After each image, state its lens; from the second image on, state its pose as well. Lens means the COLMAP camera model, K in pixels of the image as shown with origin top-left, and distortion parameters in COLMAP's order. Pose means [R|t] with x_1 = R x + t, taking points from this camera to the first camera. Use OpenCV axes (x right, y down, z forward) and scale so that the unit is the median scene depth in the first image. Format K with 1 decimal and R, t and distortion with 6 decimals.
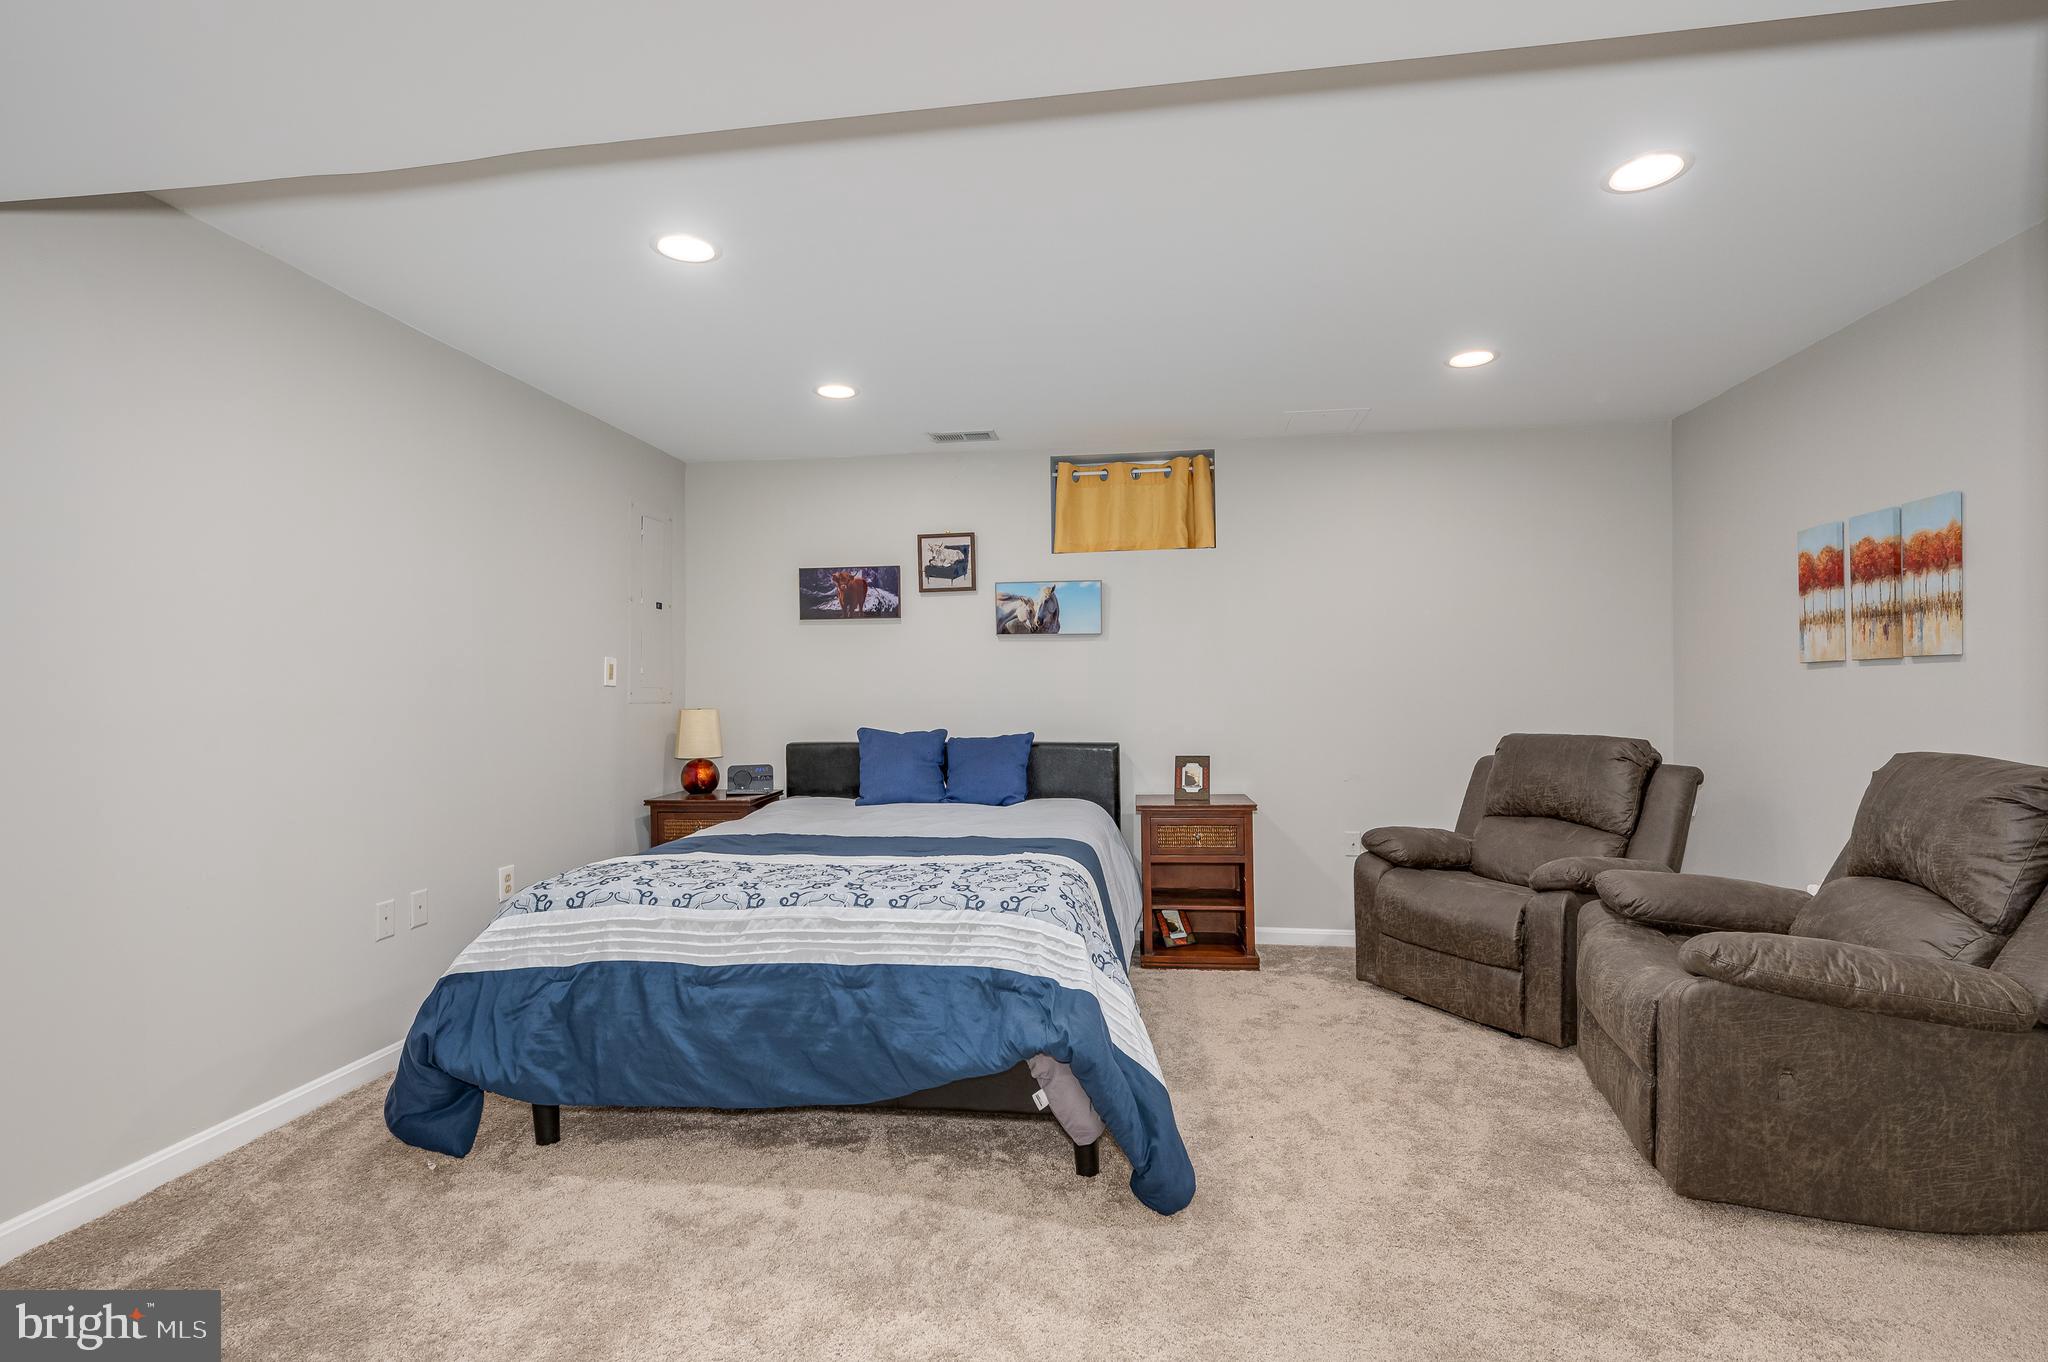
lens RADIAL K [[898.7, 0, 1025.1], [0, 898.7, 683.0], [0, 0, 1]] dist [-0.000090, 0.000063]
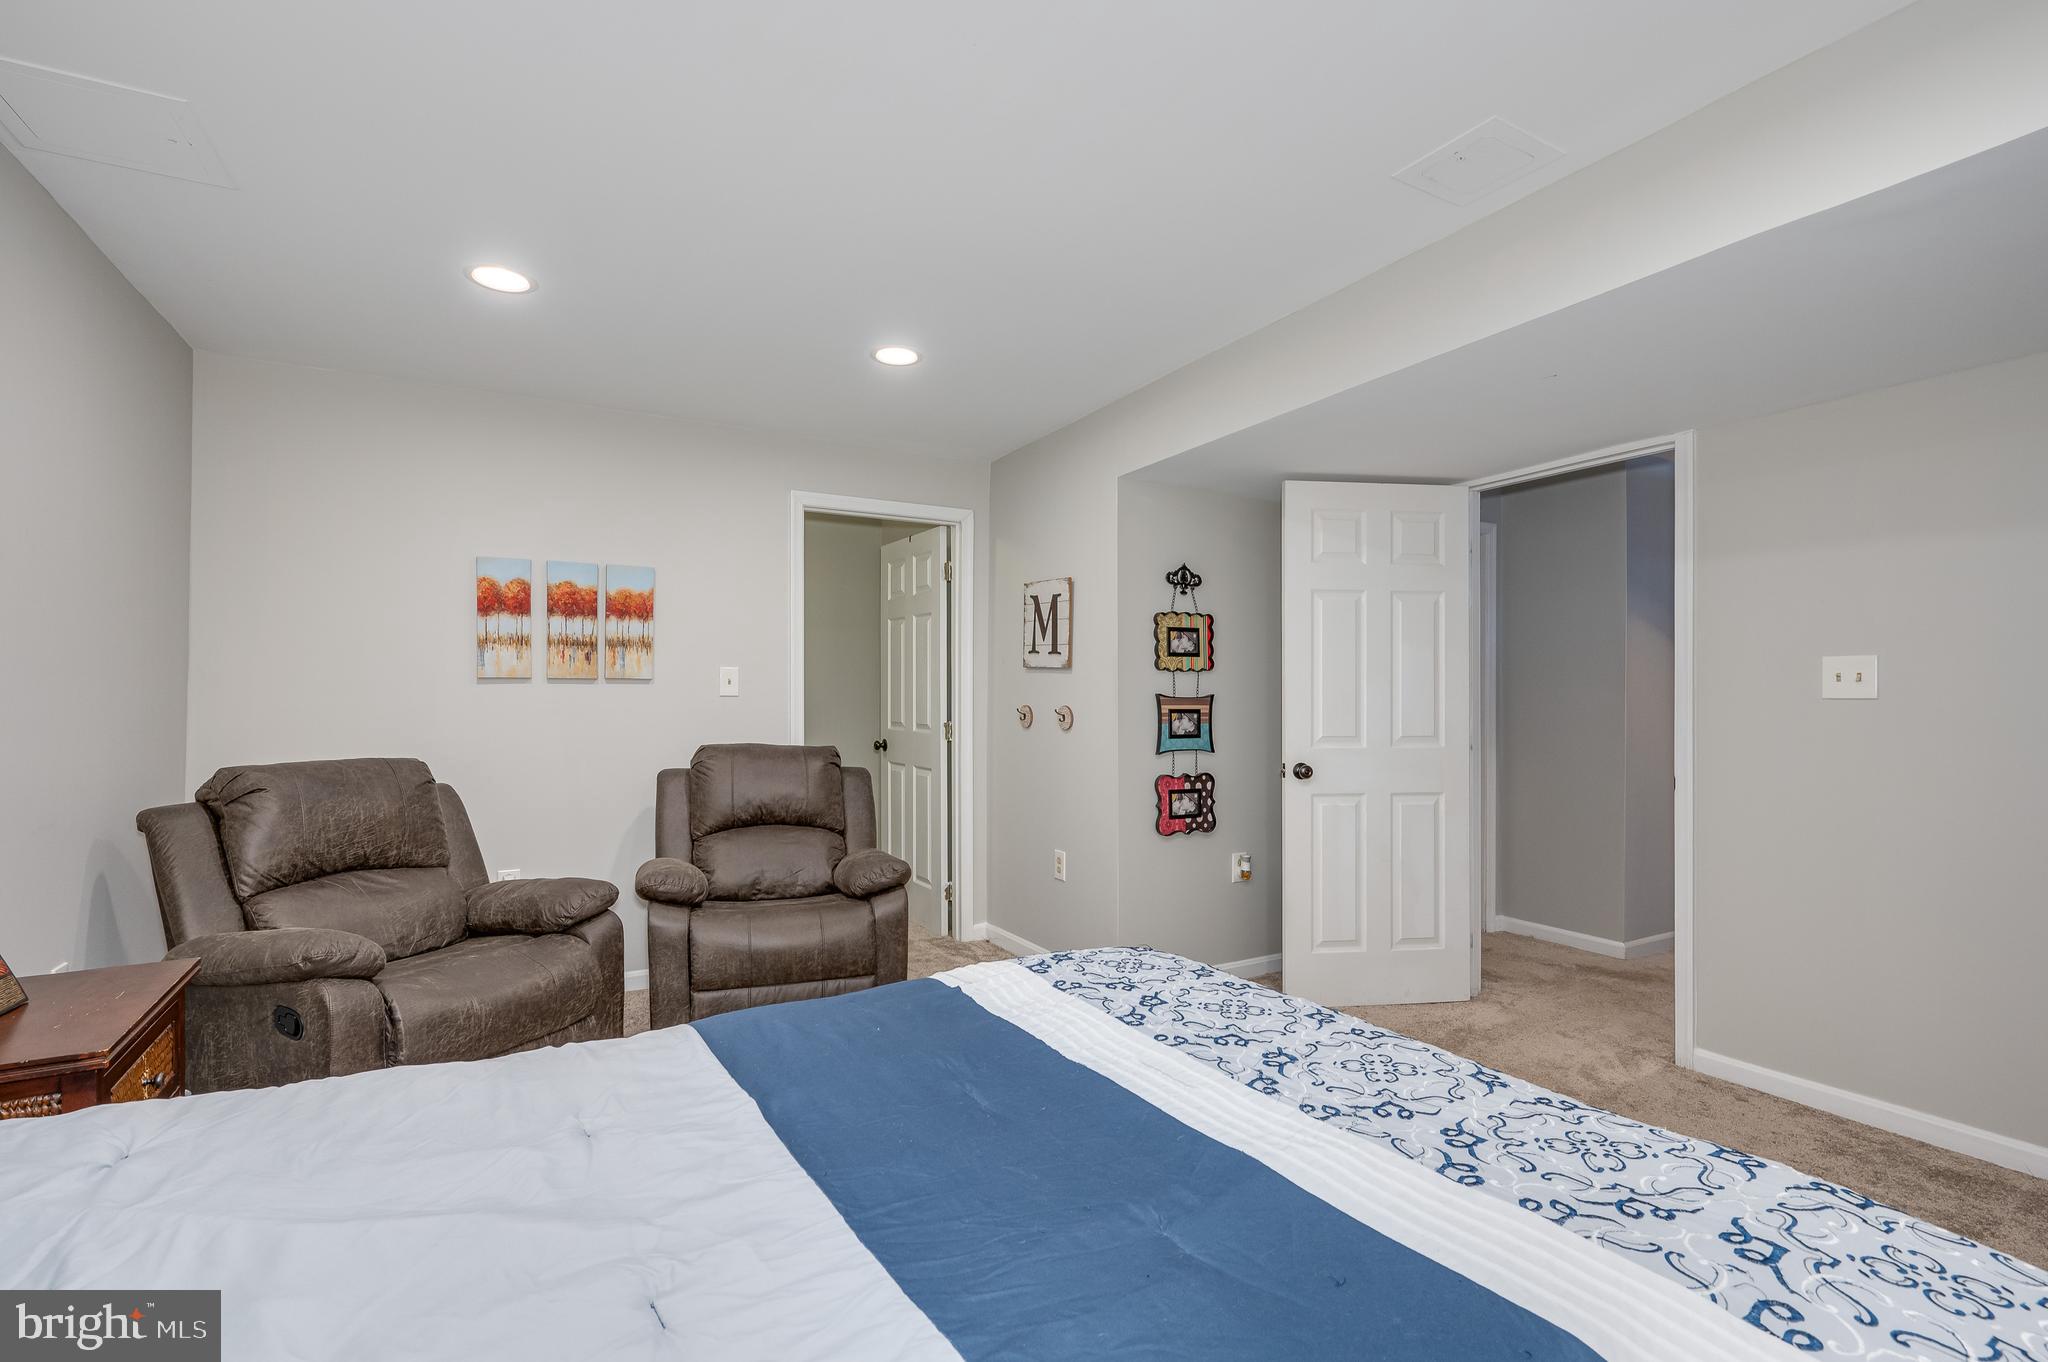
lens RADIAL K [[898.7, 0, 1024.2], [0, 898.7, 694.7], [0, 0, 1]] dist [-0.000090, 0.000063]
pose [[-0.610806, 0.014114, 0.791655, -0.437579], [-0.005670, 0.999737, -0.022199, 0.020199], [-0.791760, -0.018048, -0.610565, 1.244243]]
